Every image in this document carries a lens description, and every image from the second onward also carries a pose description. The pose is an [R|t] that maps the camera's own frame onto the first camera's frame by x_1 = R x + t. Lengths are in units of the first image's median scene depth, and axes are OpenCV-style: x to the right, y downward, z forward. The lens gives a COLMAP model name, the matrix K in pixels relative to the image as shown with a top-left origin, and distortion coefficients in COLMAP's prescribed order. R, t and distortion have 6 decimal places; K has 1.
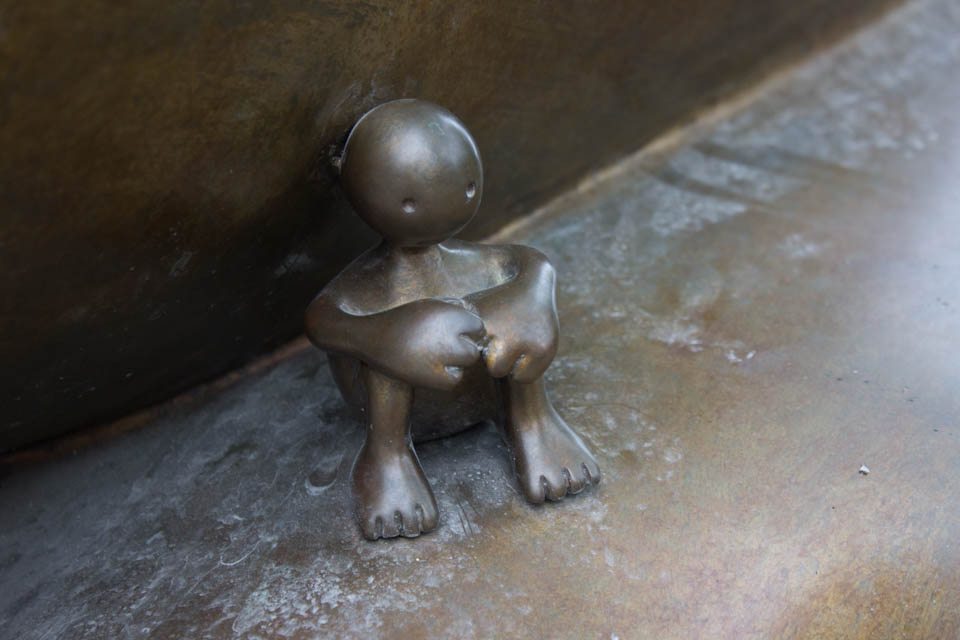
lens RADIAL K [[2072.3, 0, 480.0], [0, 2072.3, 320.0], [0, 0, 1]] dist [0.055941, -0.111296]
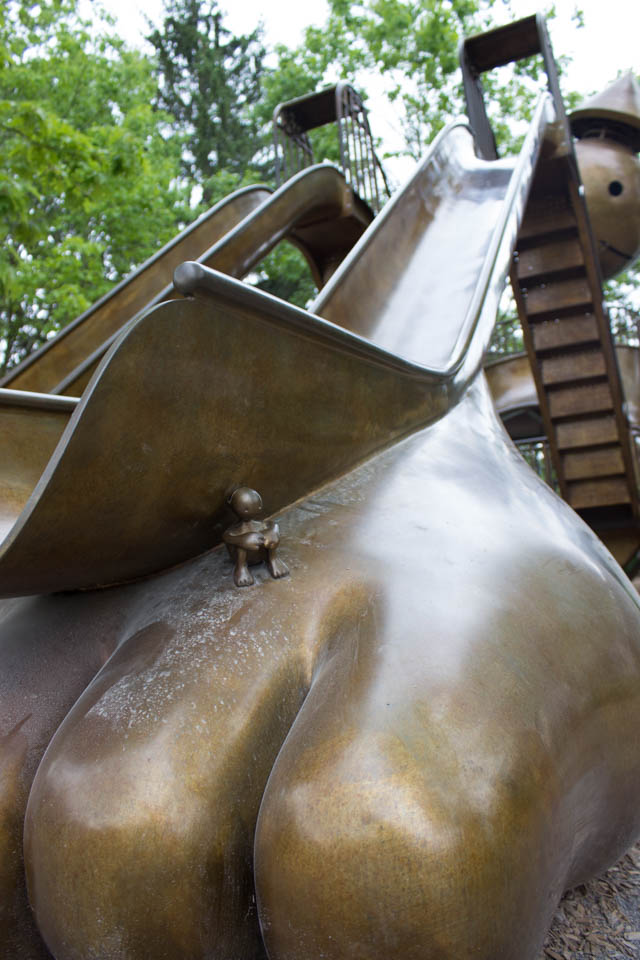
lens RADIAL K [[876.5, 0, 320.0], [0, 876.5, 480.0], [0, 0, 1]] dist [-0.243208, 0.305581]
pose [[0.991321, -0.014406, 0.130668, -0.117404], [0.034198, 0.988015, -0.150520, 0.163542], [-0.126934, 0.153682, 0.979933, -0.856788]]
